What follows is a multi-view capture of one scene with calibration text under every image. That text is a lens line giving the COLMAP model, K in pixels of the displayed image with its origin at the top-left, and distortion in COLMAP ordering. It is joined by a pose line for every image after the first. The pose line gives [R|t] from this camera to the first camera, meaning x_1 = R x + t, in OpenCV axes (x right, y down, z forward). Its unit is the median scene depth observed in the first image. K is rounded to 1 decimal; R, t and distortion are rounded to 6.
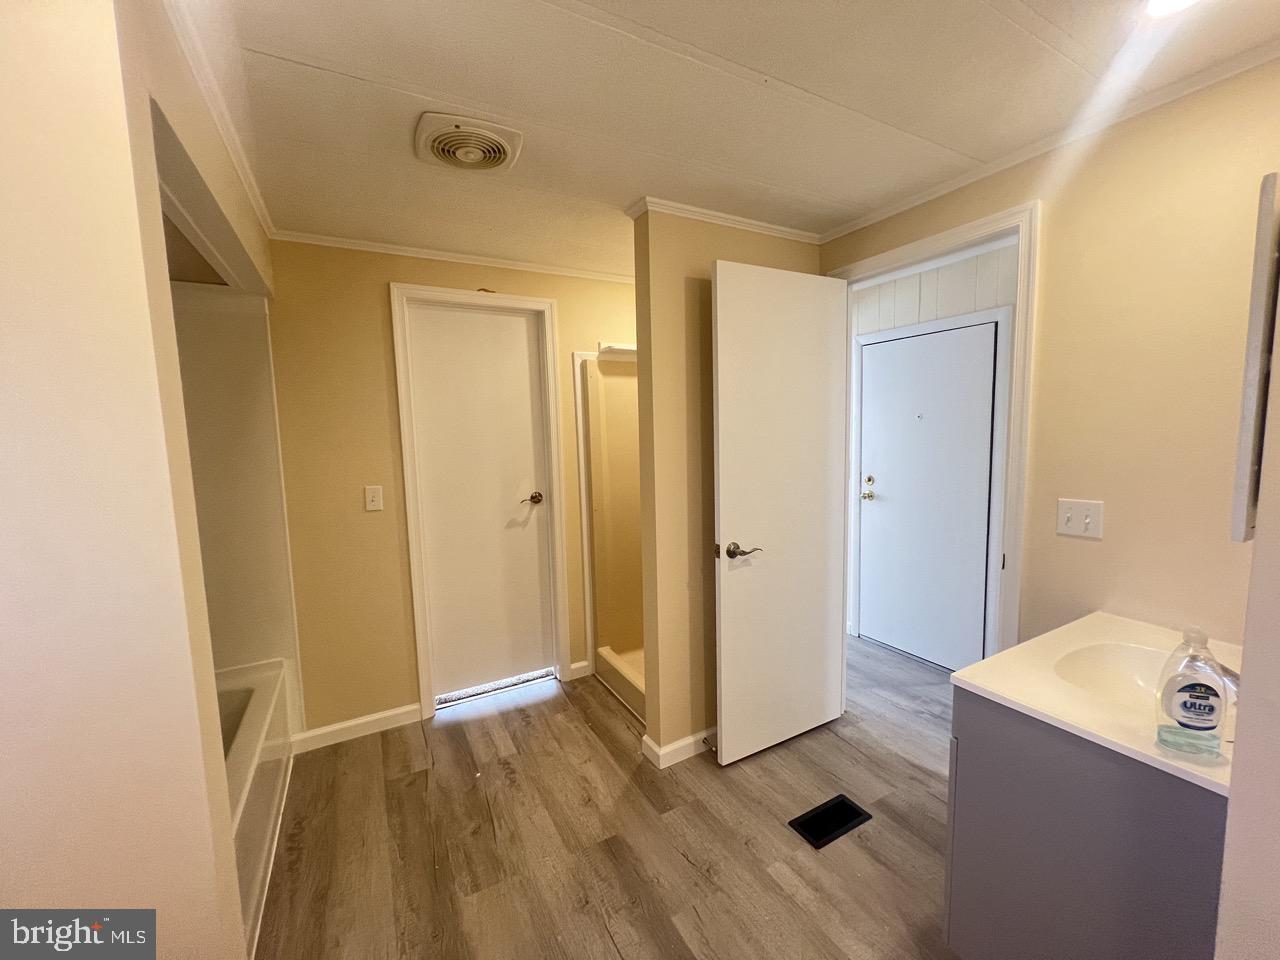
lens RADIAL K [[510.9, 0, 645.2], [0, 510.9, 478.8], [0, 0, 1]] dist [-0.001744, -0.000095]
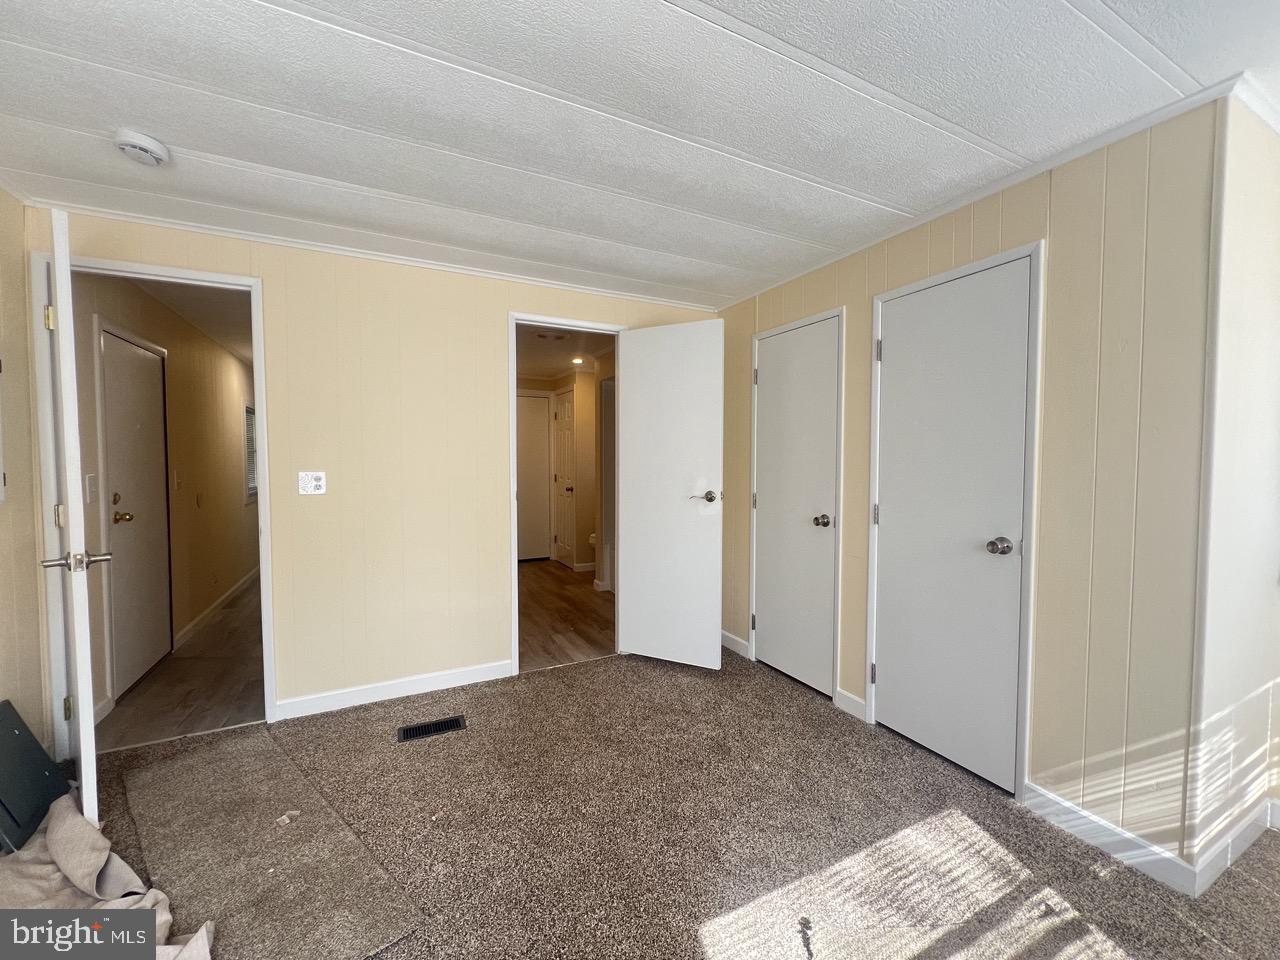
lens RADIAL K [[510.9, 0, 639.1], [0, 510.9, 479.9], [0, 0, 1]] dist [-0.001744, -0.000095]
pose [[-0.998510, 0.028357, 0.046613, -0.612279], [0.034217, 0.990901, 0.130168, -0.151220], [-0.042497, 0.131569, -0.990396, 2.499644]]
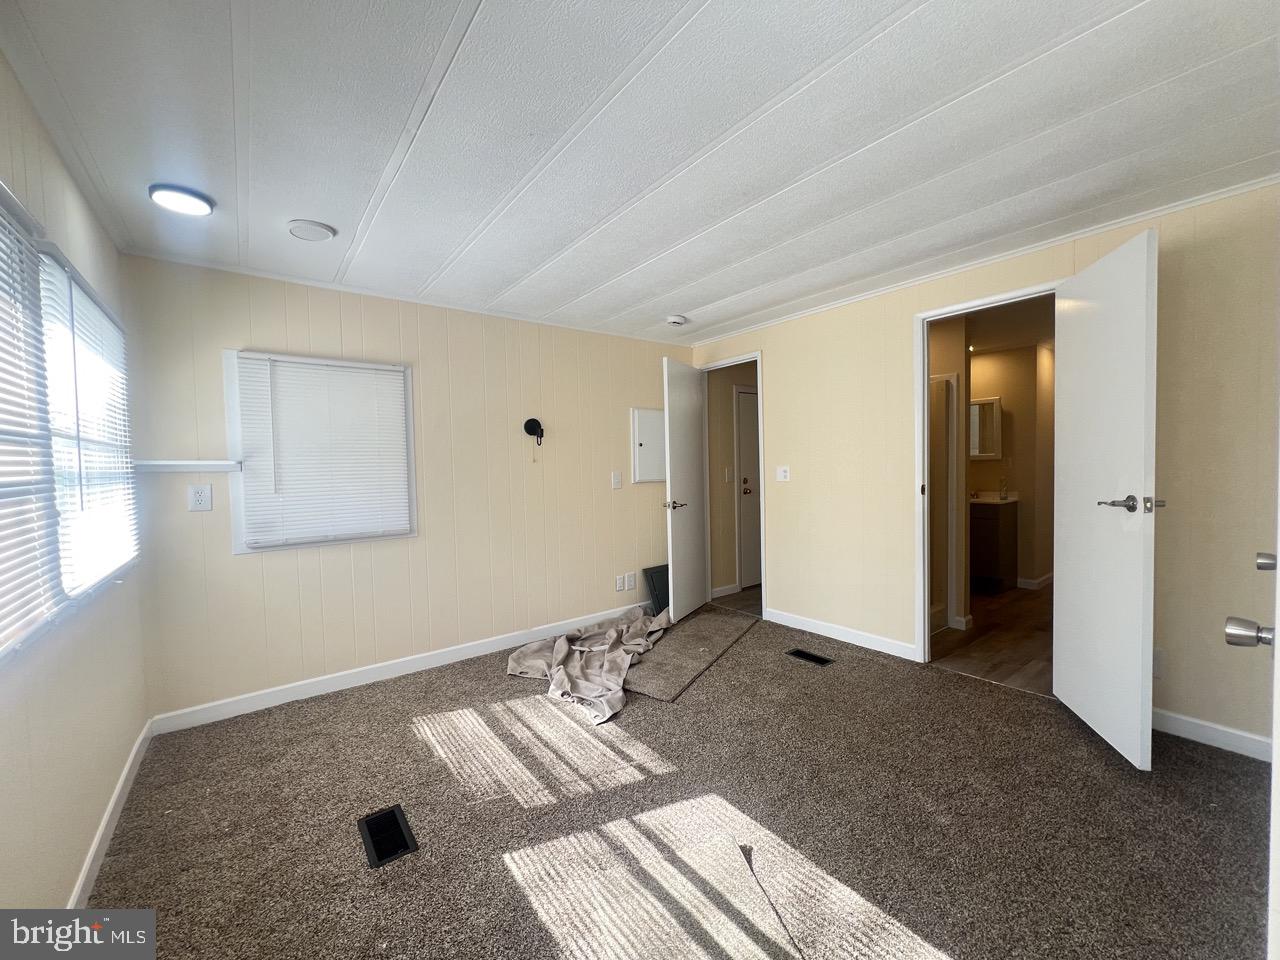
lens RADIAL K [[510.9, 0, 642.1], [0, 510.9, 480.8], [0, 0, 1]] dist [-0.001744, -0.000095]
pose [[-0.139815, 0.000343, 0.990178, -1.463442], [0.125649, 0.991922, 0.017398, -0.092159], [-0.982173, 0.126847, -0.138728, 2.137963]]
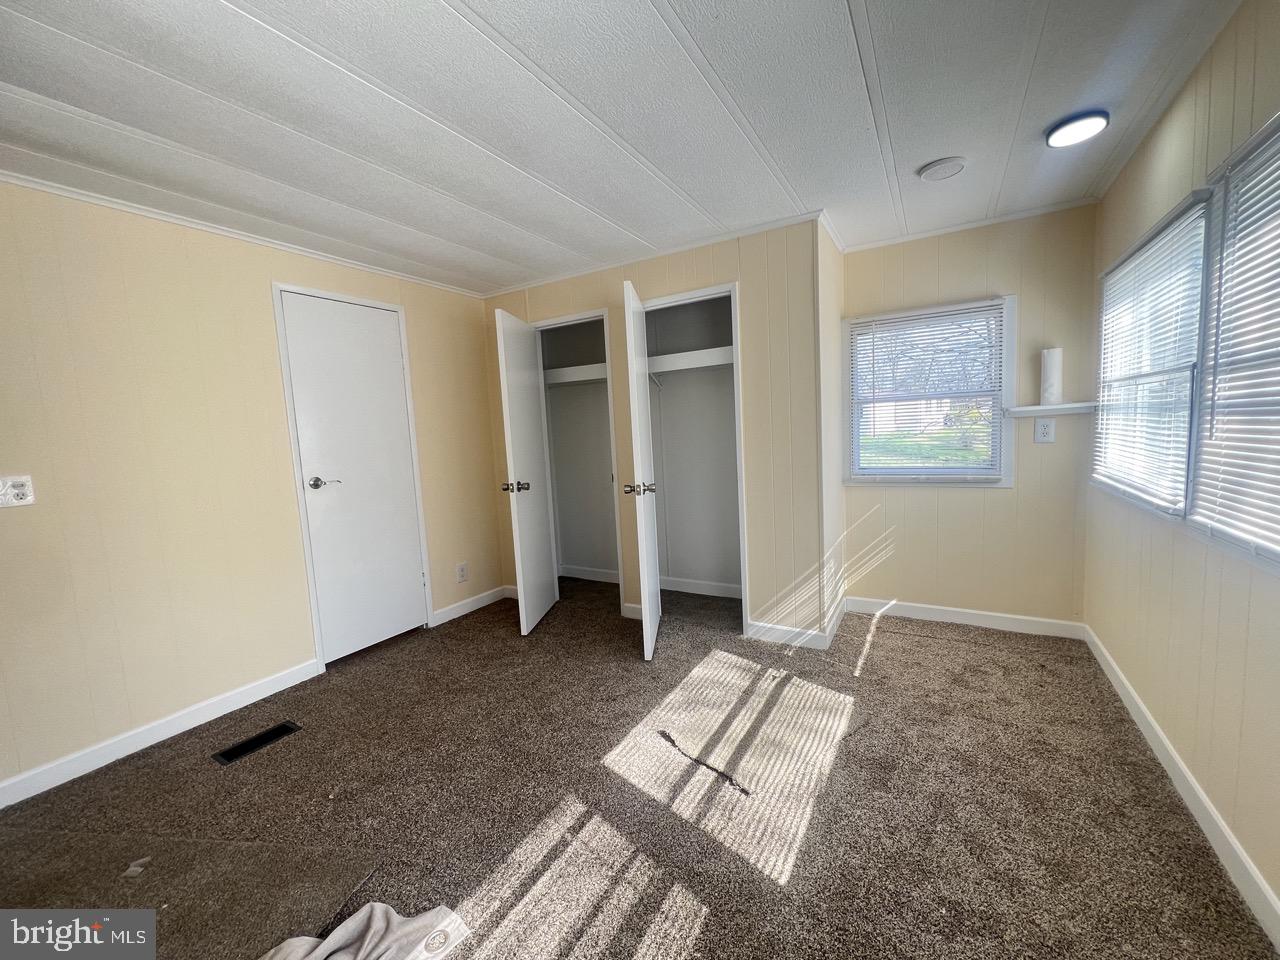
lens RADIAL K [[510.9, 0, 641.1], [0, 510.9, 478.7], [0, 0, 1]] dist [-0.001744, -0.000095]
pose [[-0.861164, 0.125908, -0.492487, -0.334879], [0.032777, 0.980577, 0.193378, -0.171880], [0.507269, 0.150388, -0.848565, 2.653745]]
